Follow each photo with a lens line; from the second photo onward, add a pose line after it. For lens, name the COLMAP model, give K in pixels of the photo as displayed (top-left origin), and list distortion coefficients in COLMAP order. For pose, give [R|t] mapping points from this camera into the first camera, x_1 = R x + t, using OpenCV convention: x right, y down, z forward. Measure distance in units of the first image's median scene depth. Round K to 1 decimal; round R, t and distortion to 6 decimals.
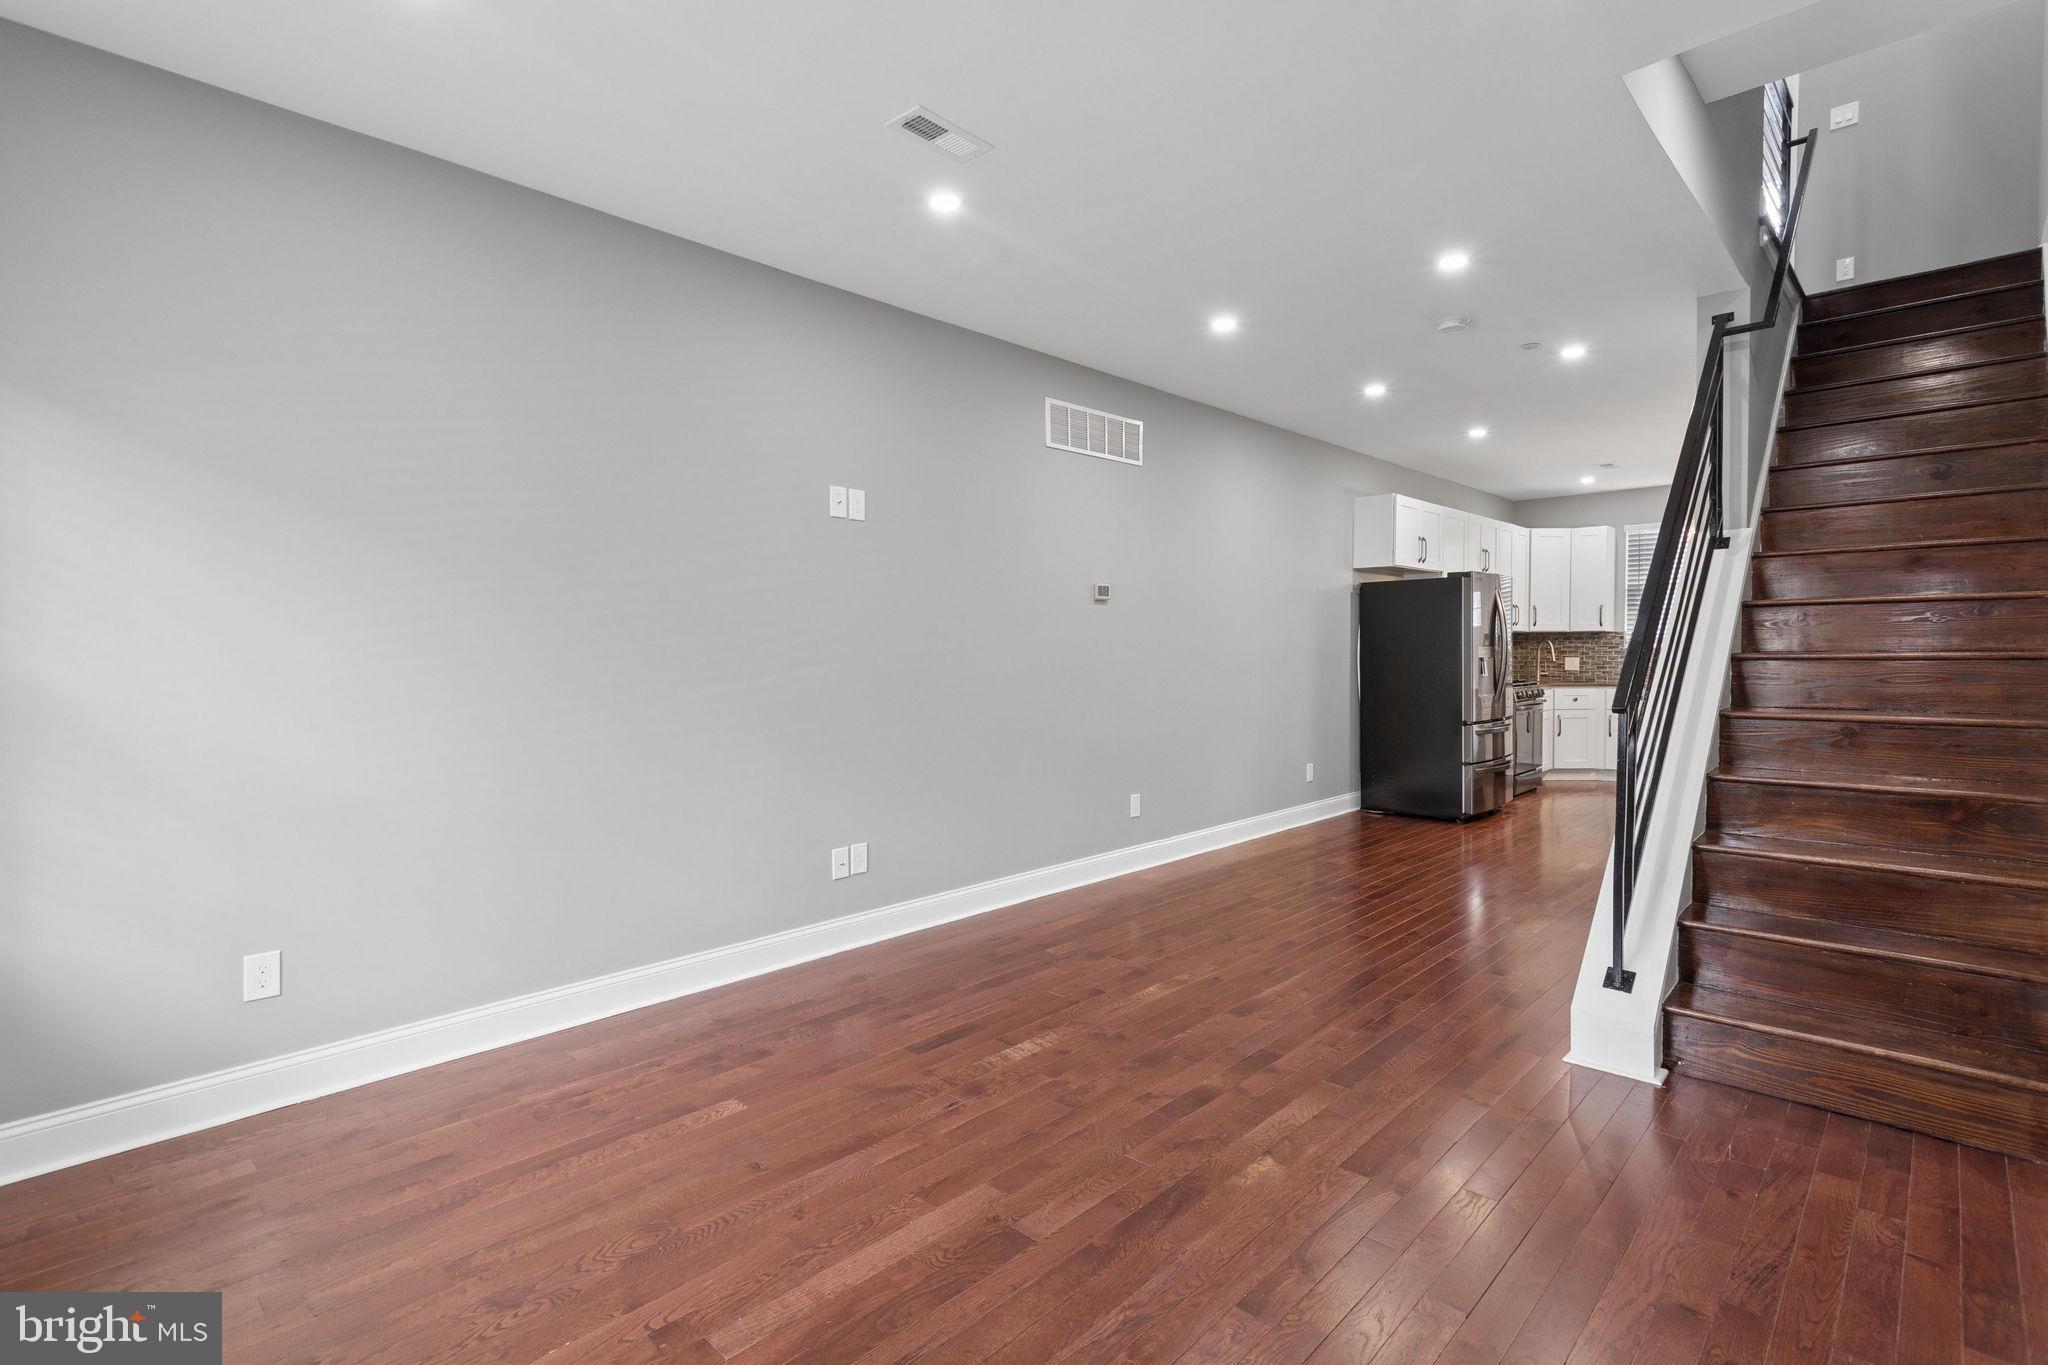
lens RADIAL K [[986.1, 0, 1023.1], [0, 986.1, 659.9], [0, 0, 1]] dist [0.002279, 0.000176]
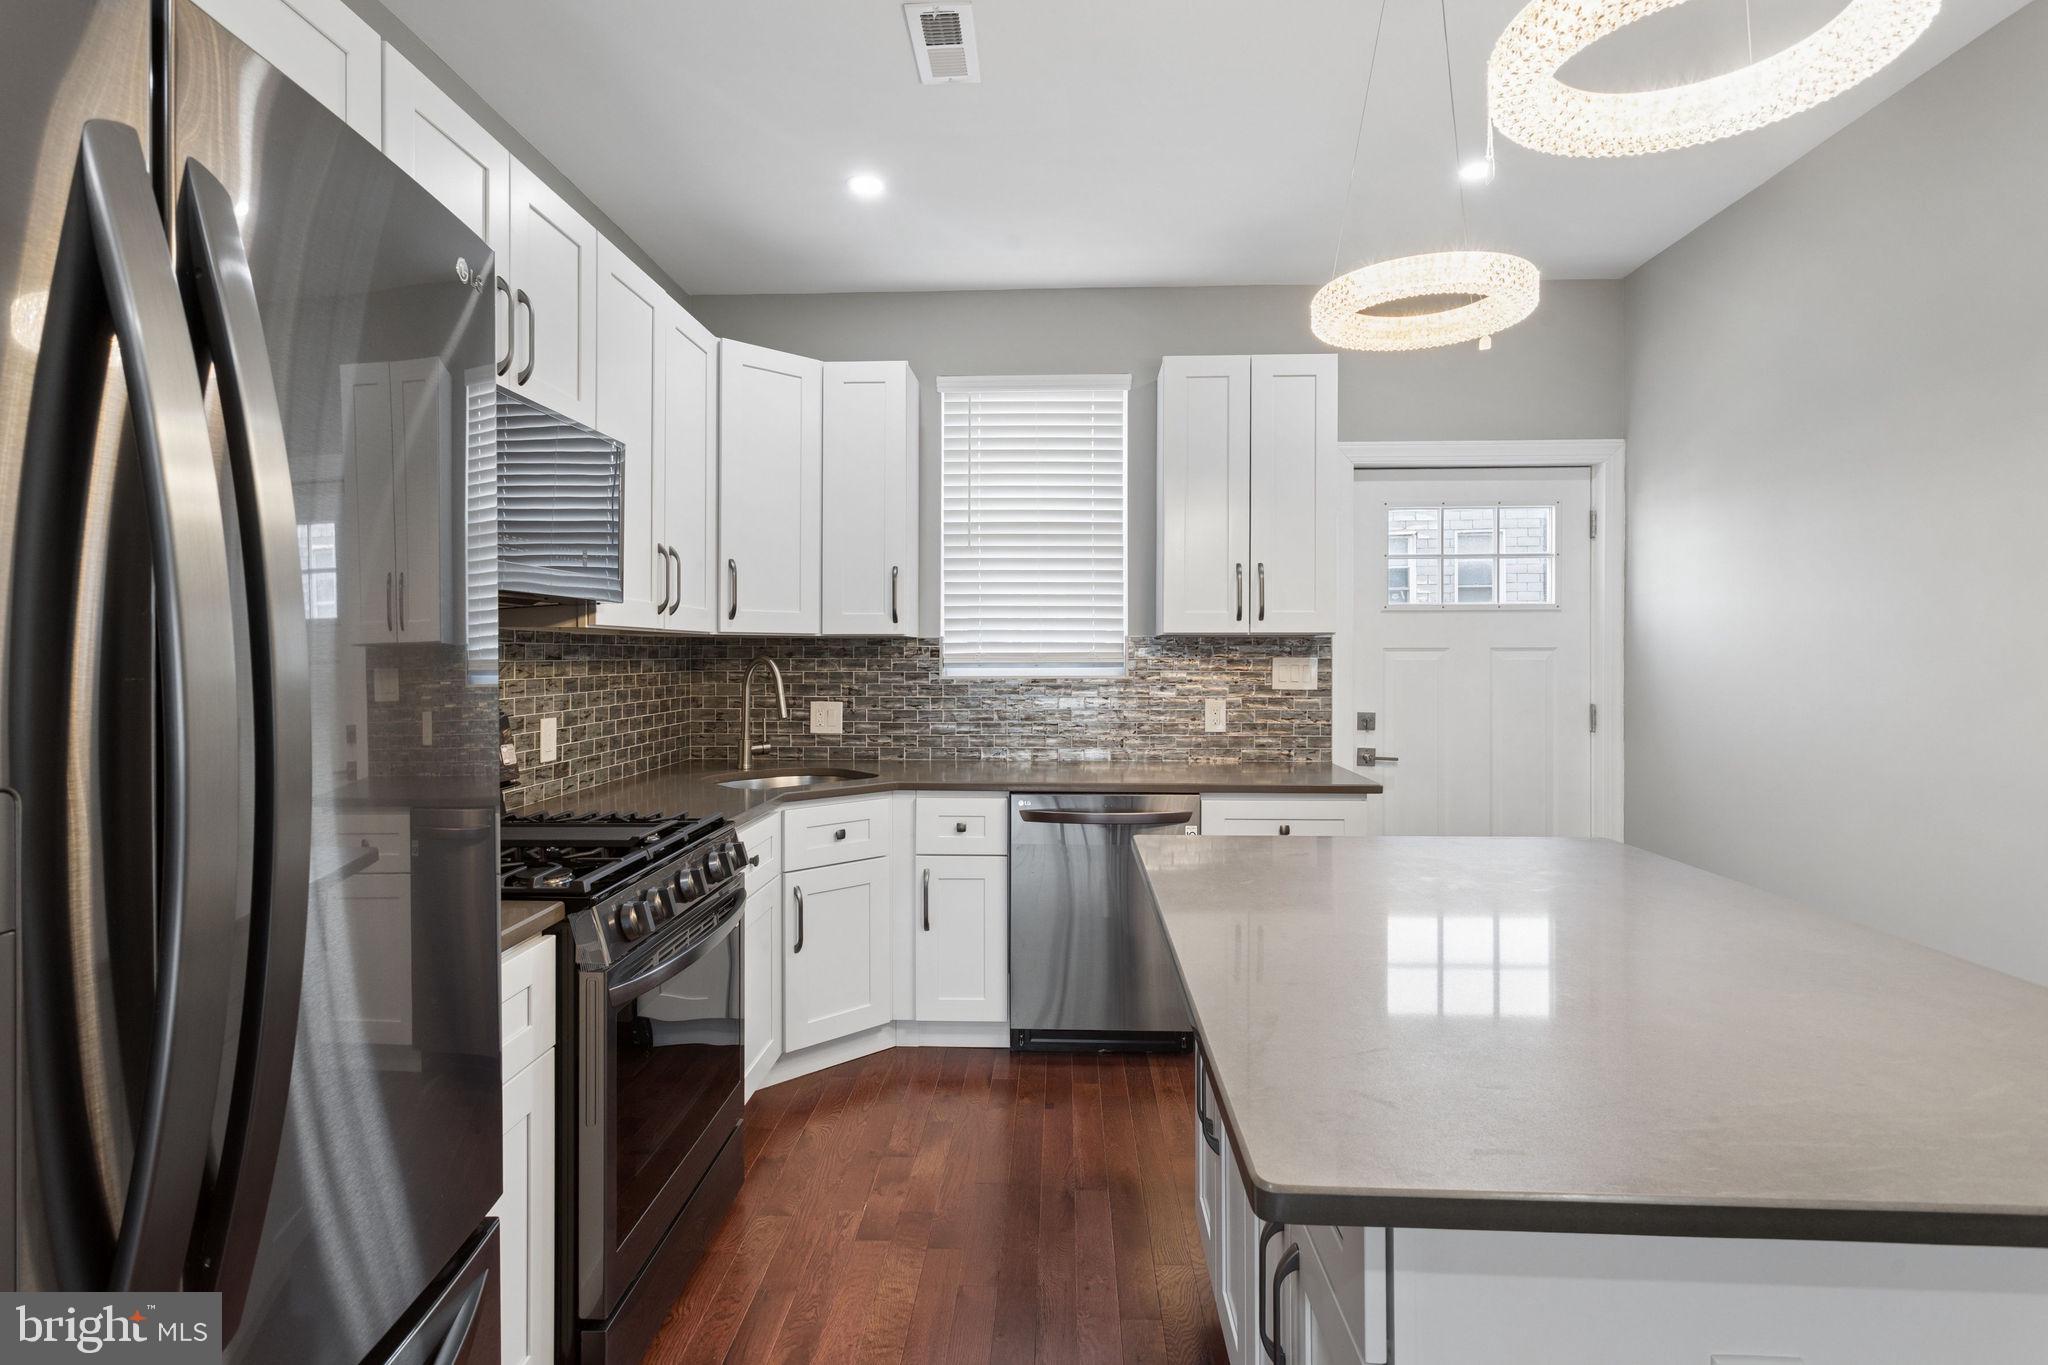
lens RADIAL K [[987.5, 0, 1017.3], [0, 987.5, 650.2], [0, 0, 1]] dist [0.001420, 0.000205]
pose [[0.753891, 0.005649, 0.656975, 0.364159], [0.004678, 0.999892, -0.013966, -0.017697], [-0.656983, 0.013602, 0.753783, 0.669884]]
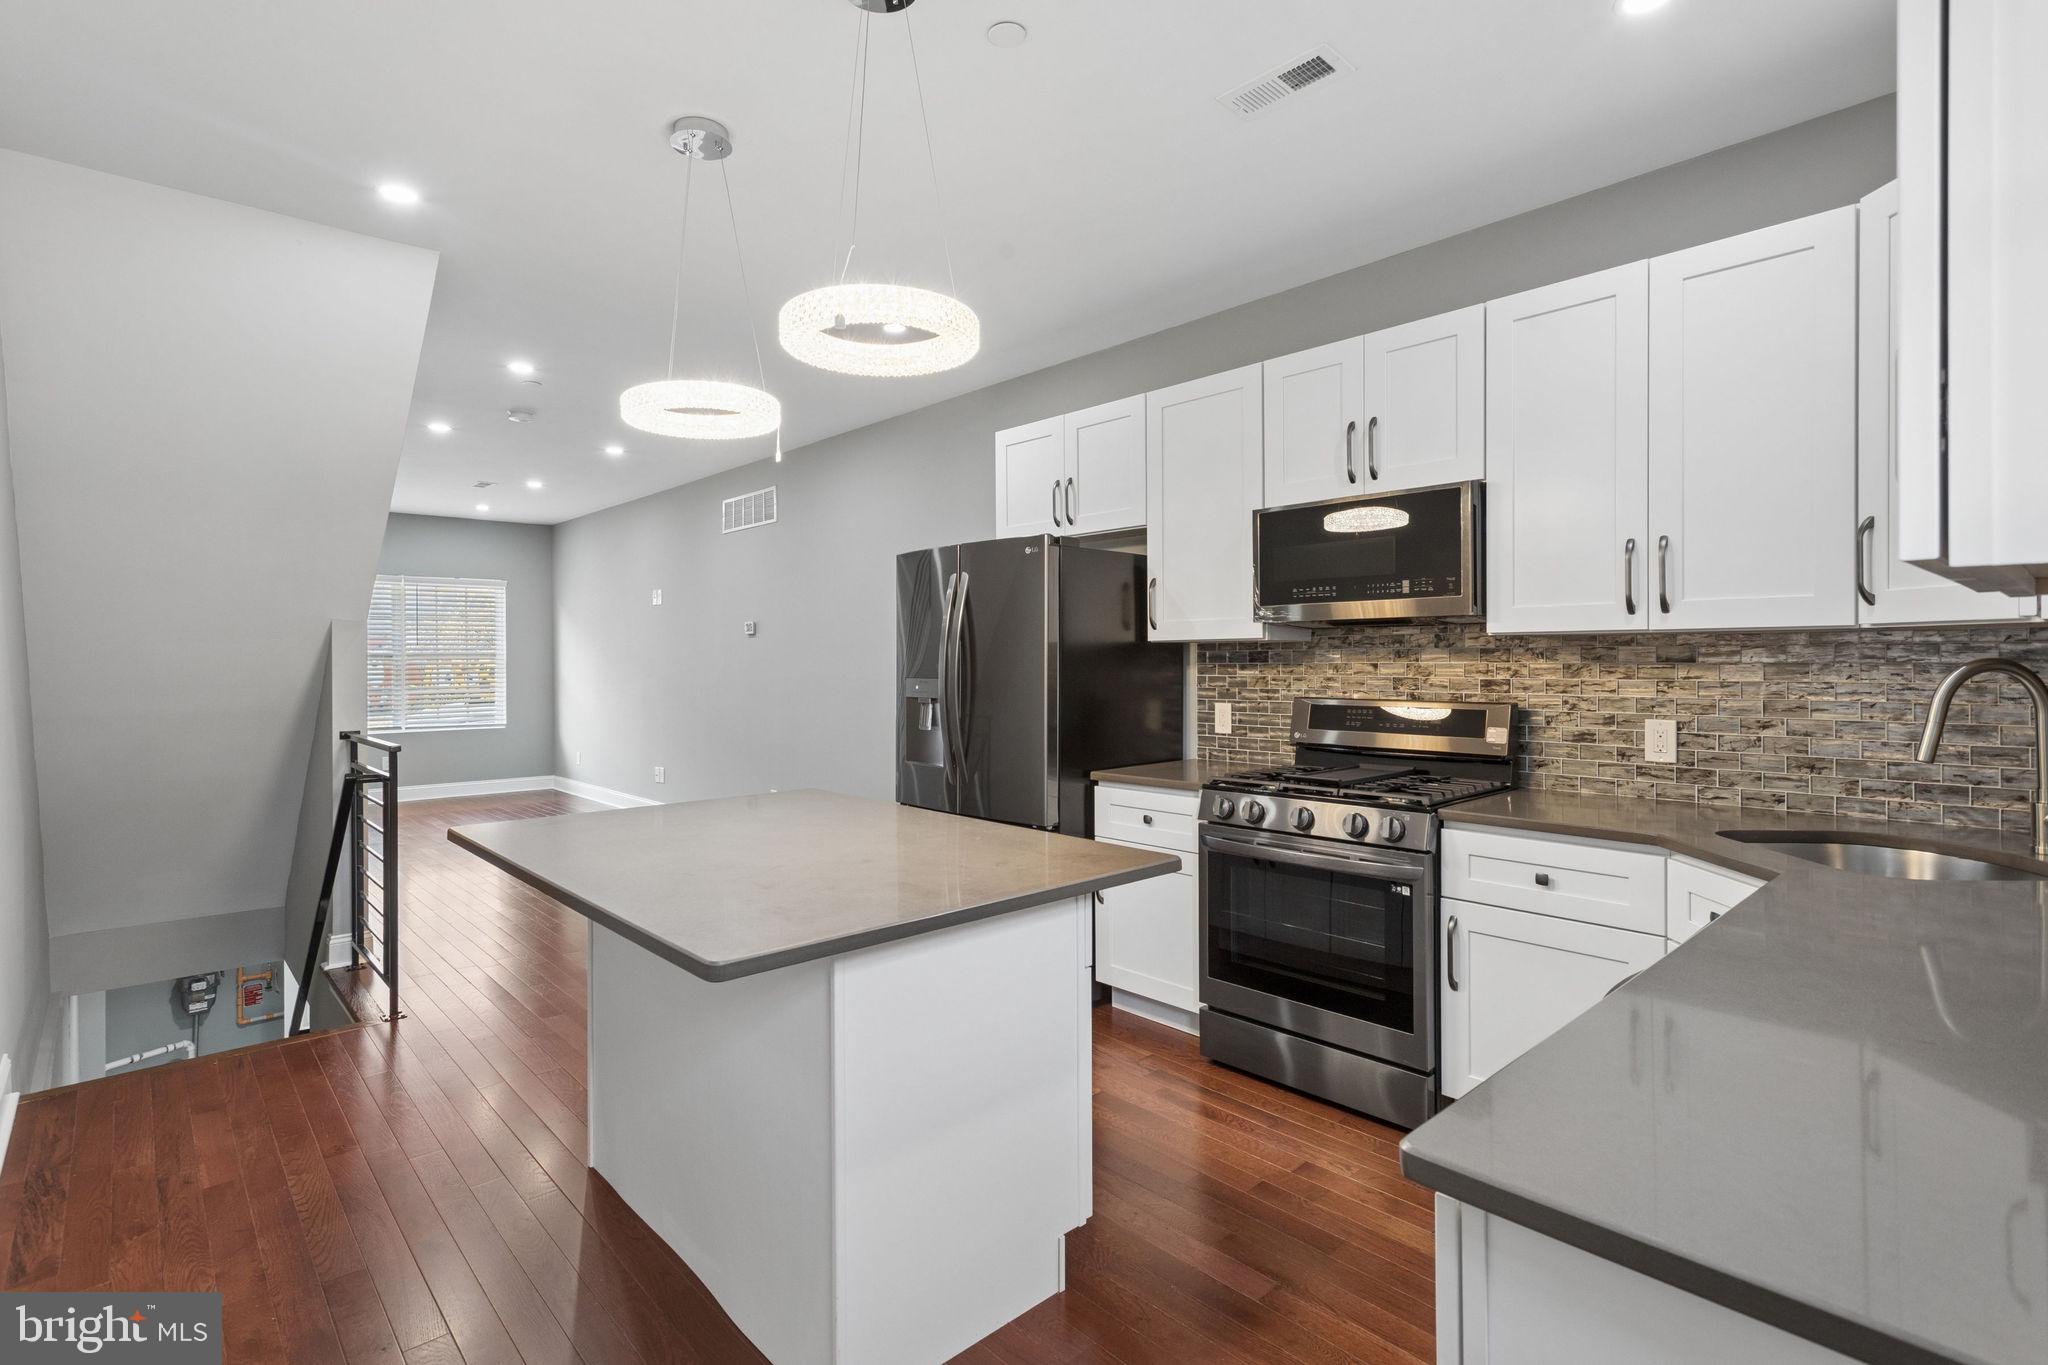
lens RADIAL K [[986.1, 0, 1023.1], [0, 986.1, 659.9], [0, 0, 1]] dist [0.002279, 0.000176]
pose [[-0.075482, 0.009003, -0.997107, 0.768170], [-0.002885, 0.999953, 0.009247, -0.022470], [0.997143, 0.003574, -0.075452, 0.816137]]
